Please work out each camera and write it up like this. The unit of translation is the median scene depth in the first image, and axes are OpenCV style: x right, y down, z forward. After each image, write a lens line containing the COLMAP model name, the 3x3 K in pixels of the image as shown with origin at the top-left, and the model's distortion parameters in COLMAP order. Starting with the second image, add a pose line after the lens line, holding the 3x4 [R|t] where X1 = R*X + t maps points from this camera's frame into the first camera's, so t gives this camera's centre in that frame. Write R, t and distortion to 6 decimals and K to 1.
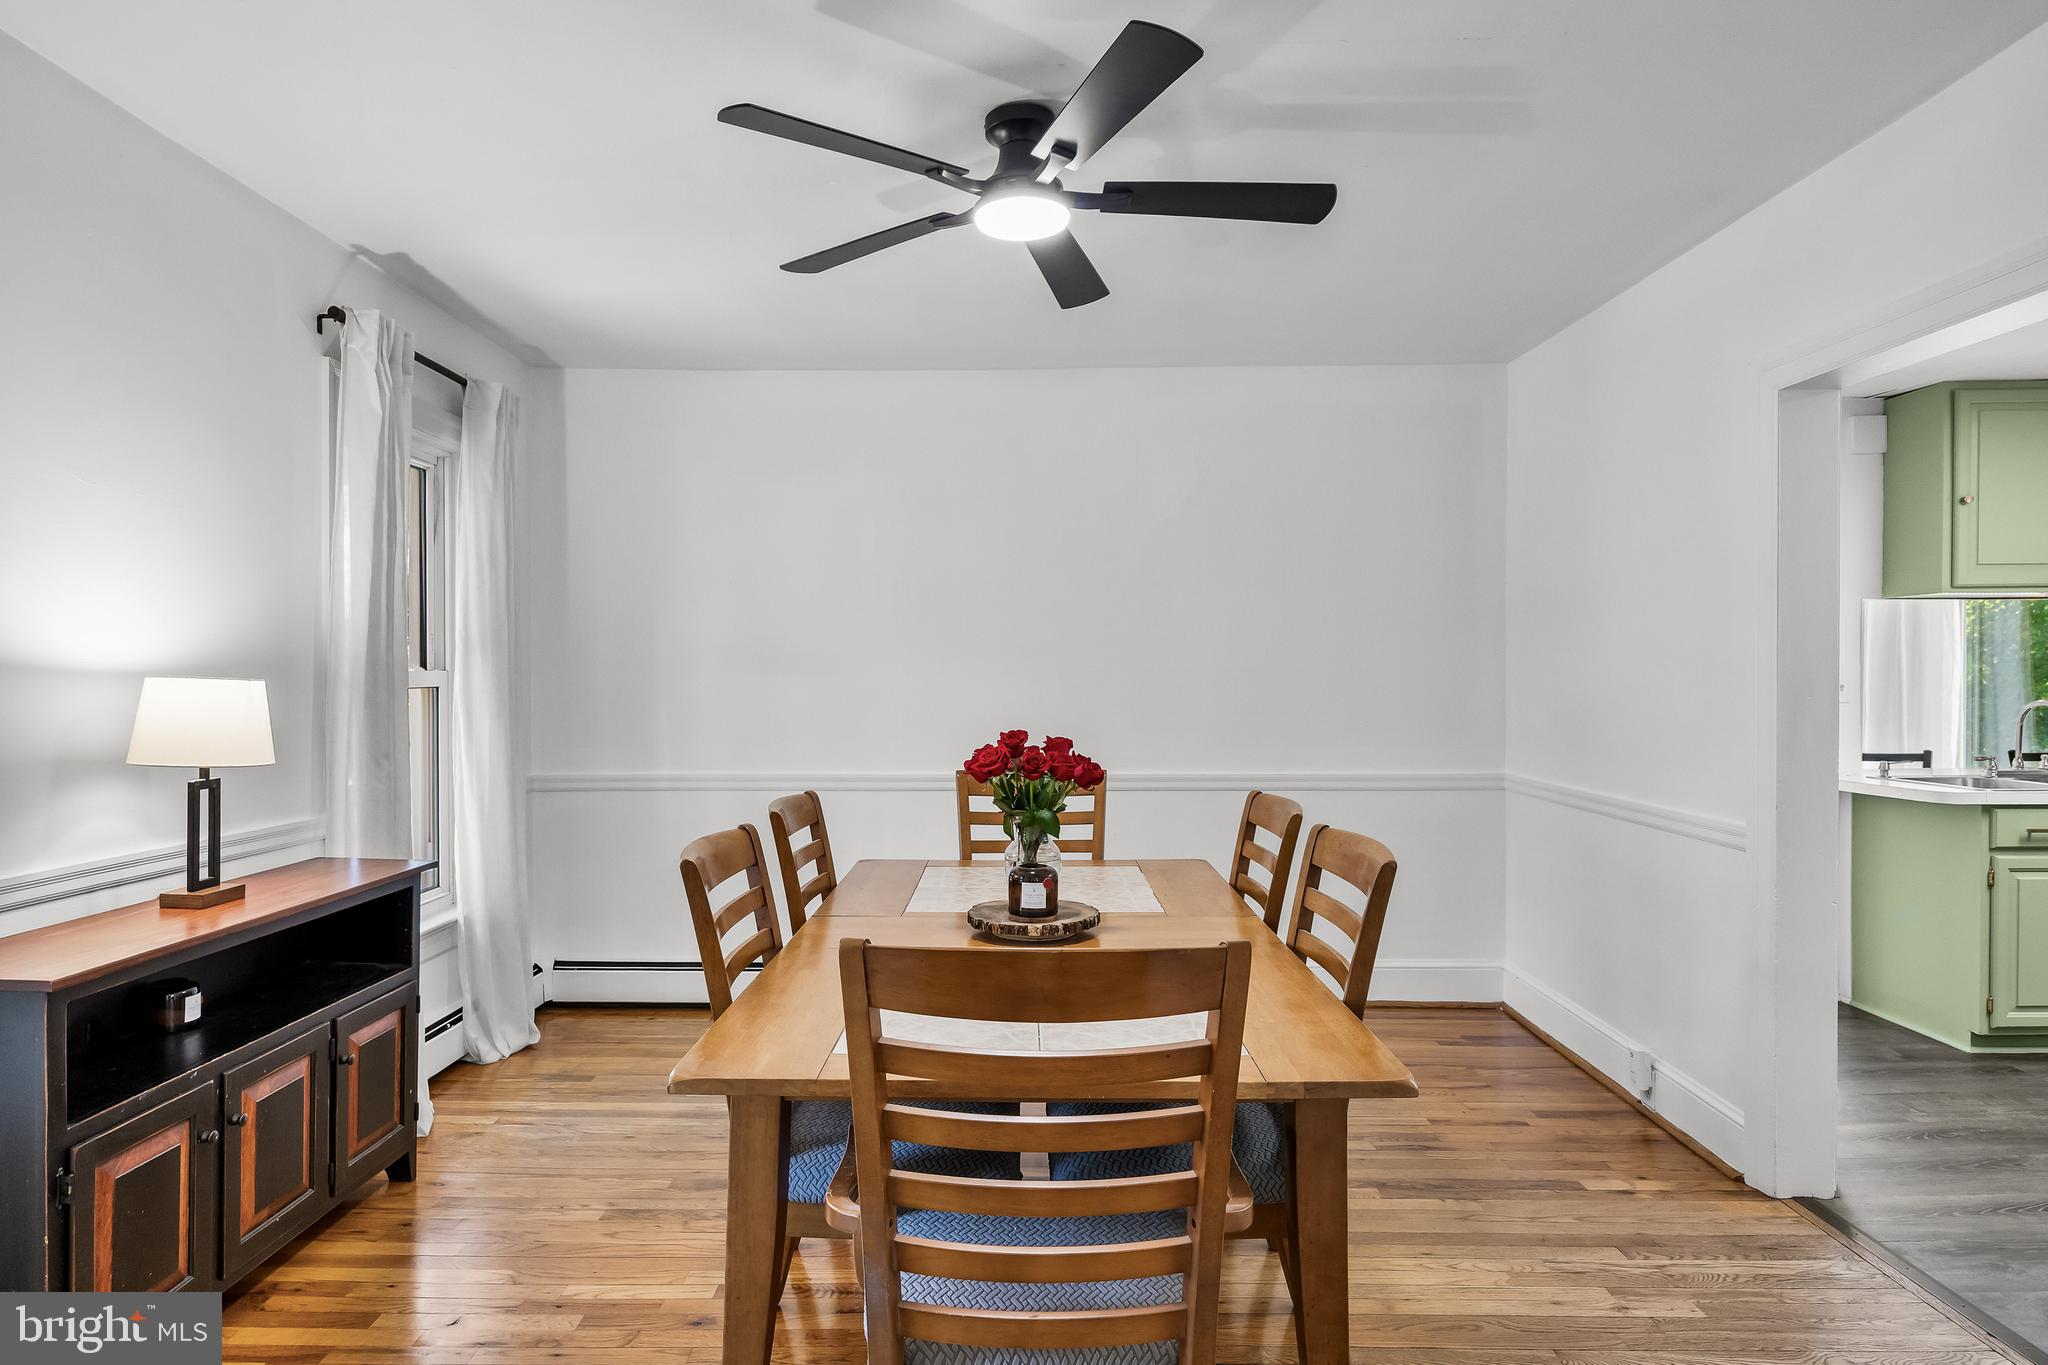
lens RADIAL K [[1158.1, 0, 1018.6], [0, 1158.1, 687.6], [0, 0, 1]] dist [0.048349, -0.000033]
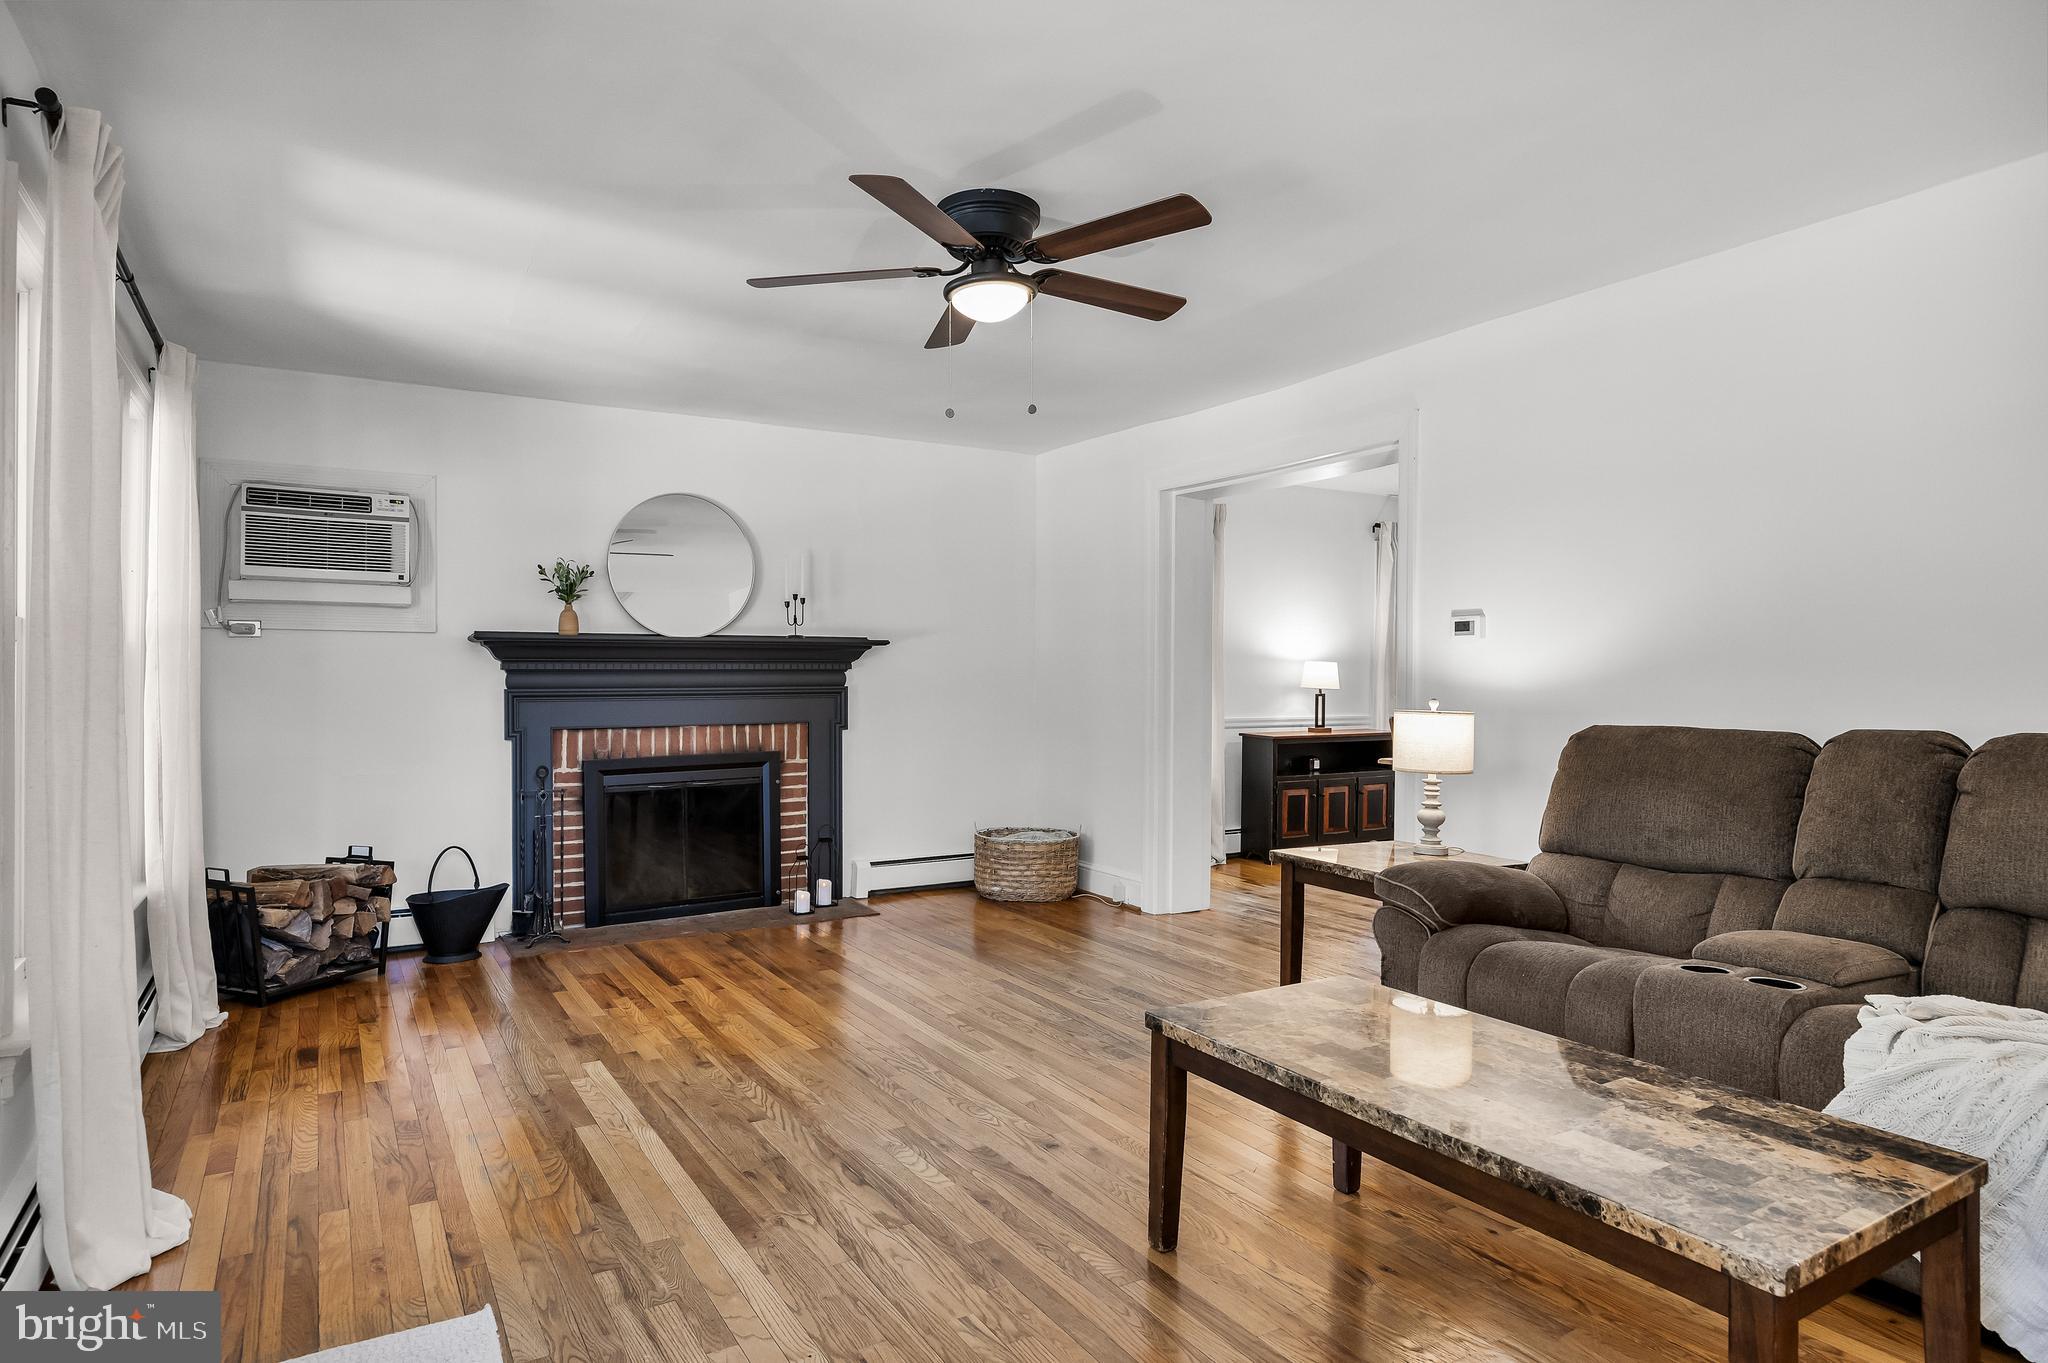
lens RADIAL K [[1158.1, 0, 1024.8], [0, 1158.1, 682.0], [0, 0, 1]] dist [0.048349, -0.000033]
pose [[0.526280, 0.004483, -0.850299, 1.539331], [-0.008686, 0.999962, -0.000104, 0.054762], [0.850267, 0.007440, 0.526299, -1.308226]]
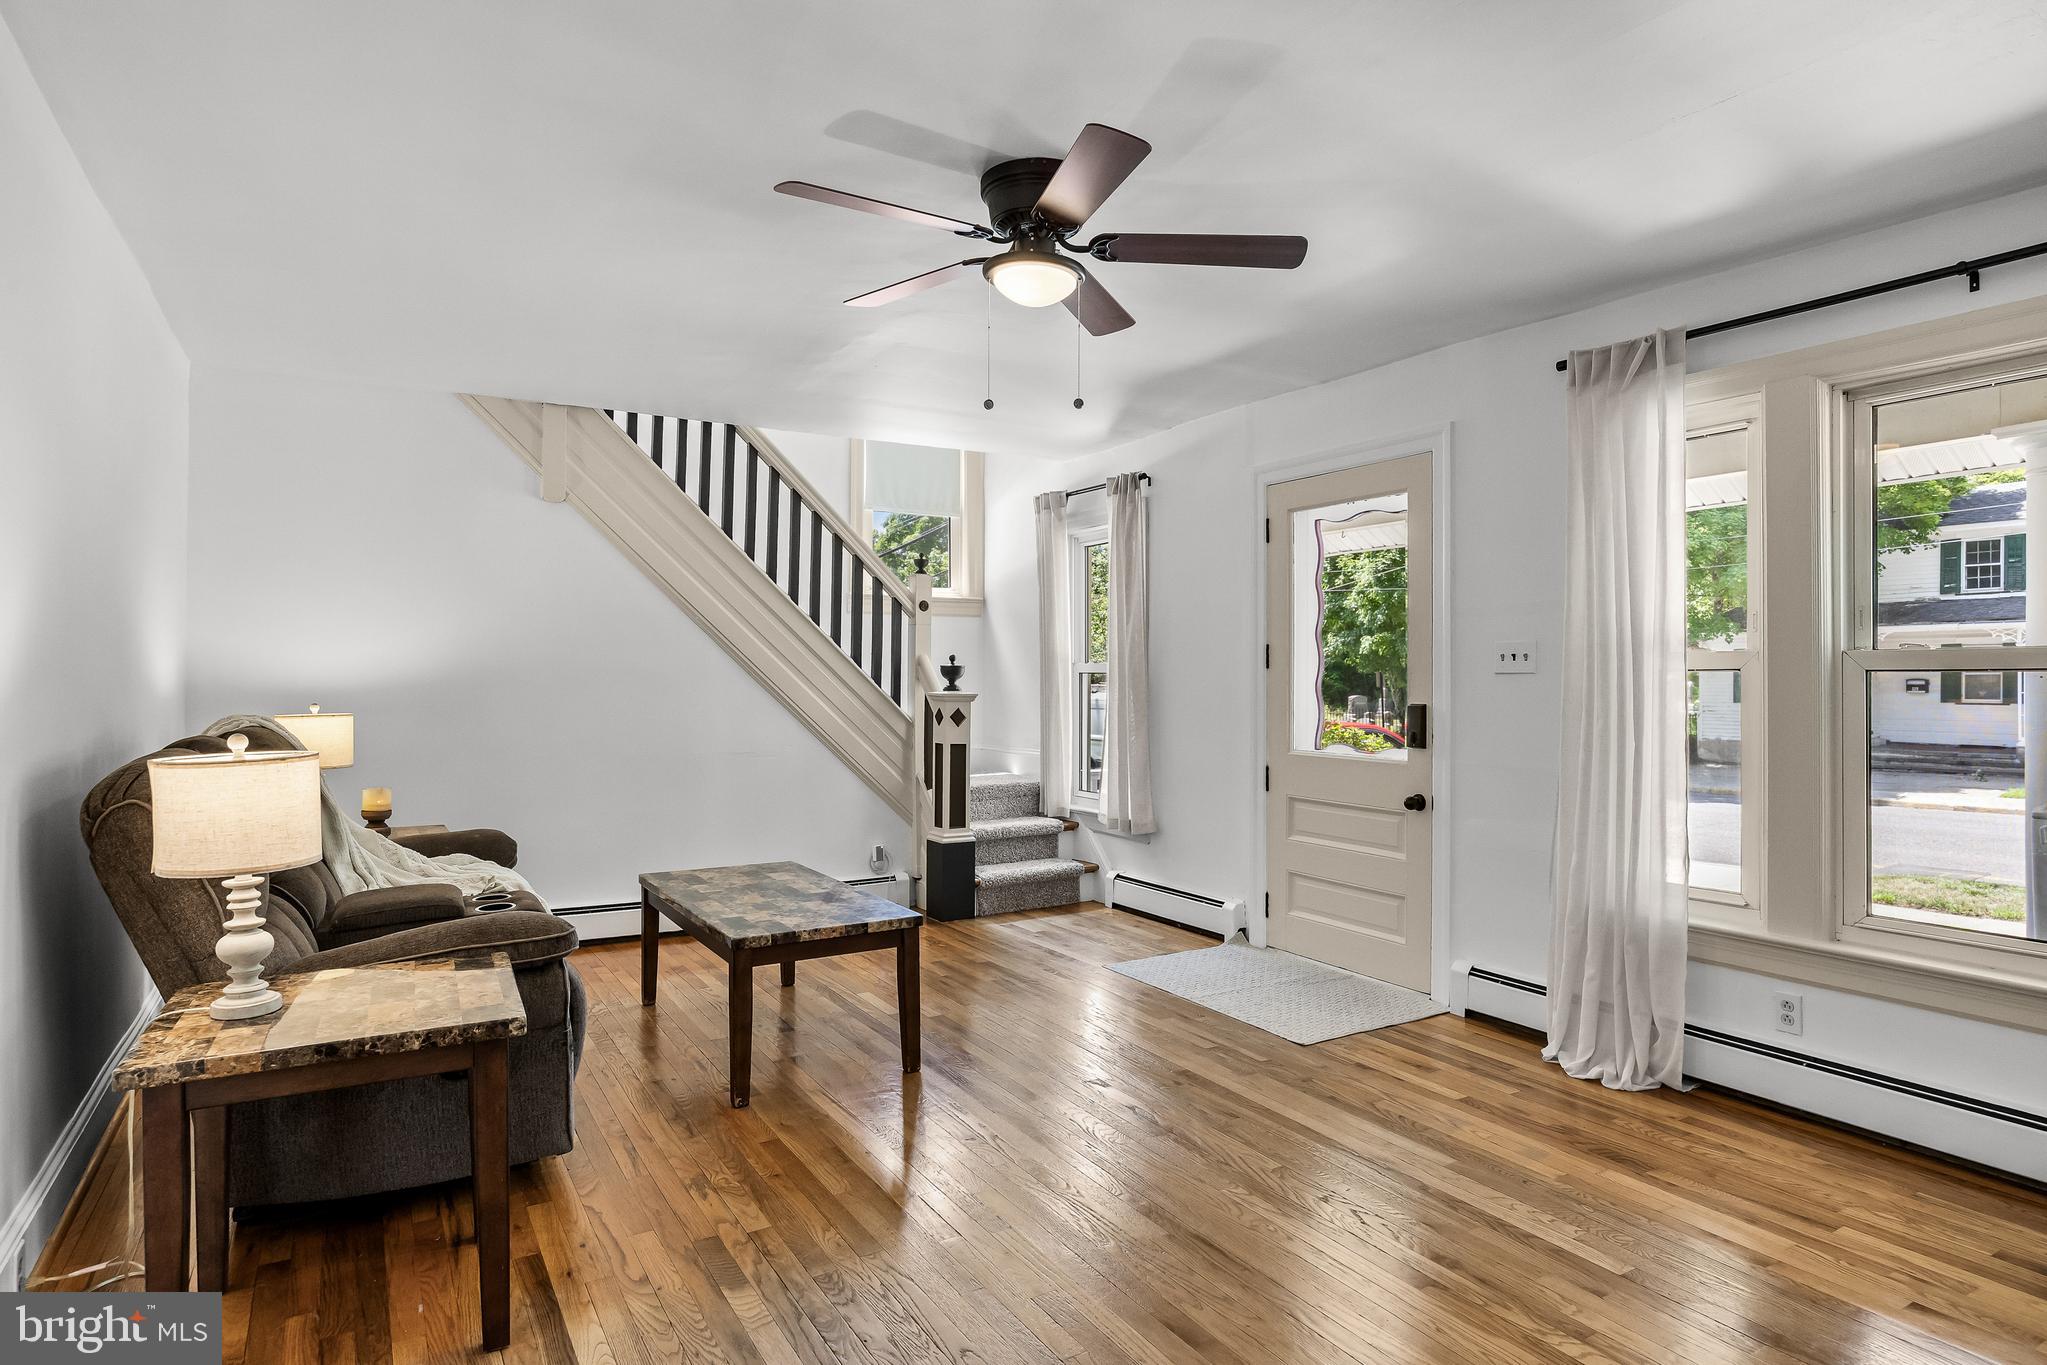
lens RADIAL K [[1157.5, 0, 1023.4], [0, 1157.5, 680.0], [0, 0, 1]] dist [0.048349, -0.000033]
pose [[-0.516560, -0.001683, 0.856249, -2.680874], [0.002184, 0.999992, 0.003283, 0.013180], [-0.856248, 0.003565, -0.516553, 1.202409]]
